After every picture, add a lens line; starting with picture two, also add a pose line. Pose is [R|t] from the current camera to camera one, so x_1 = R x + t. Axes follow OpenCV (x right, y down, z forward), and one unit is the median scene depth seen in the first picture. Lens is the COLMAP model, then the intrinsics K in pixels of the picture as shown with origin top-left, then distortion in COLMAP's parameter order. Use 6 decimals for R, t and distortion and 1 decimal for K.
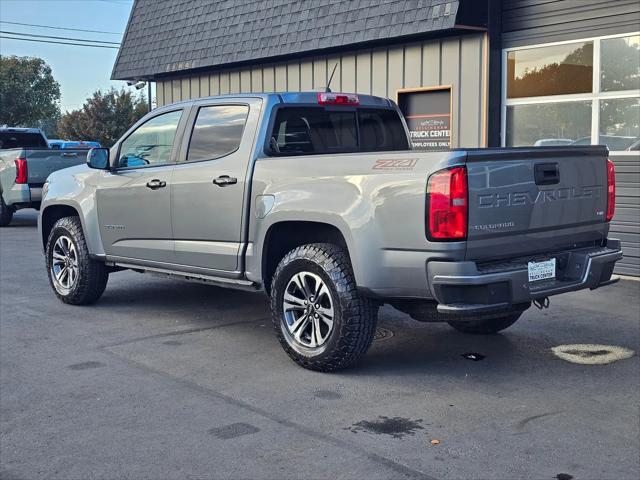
lens RADIAL K [[859.2, 0, 308.8], [0, 859.2, 238.5], [0, 0, 1]] dist [0.035842, -0.044370]
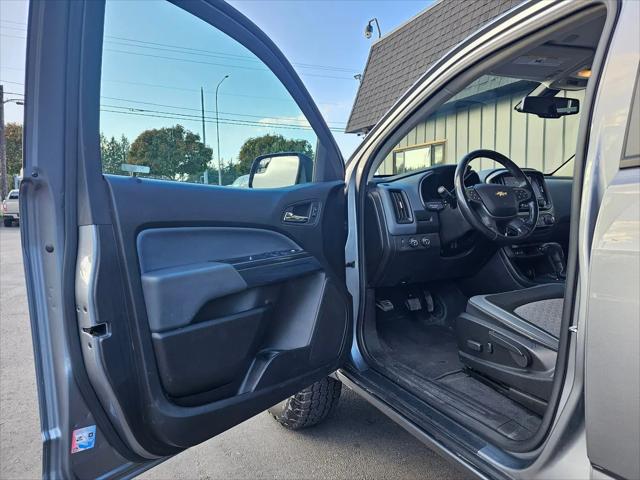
lens RADIAL K [[429.4, 0, 321.6], [0, 429.4, 233.1], [0, 0, 1]] dist [0.007804, -0.005868]
pose [[0.965723, 0.023237, -0.258531, -0.203663], [-0.020582, 0.999704, 0.012970, -0.083388], [0.258756, -0.007204, 0.965916, 0.794208]]
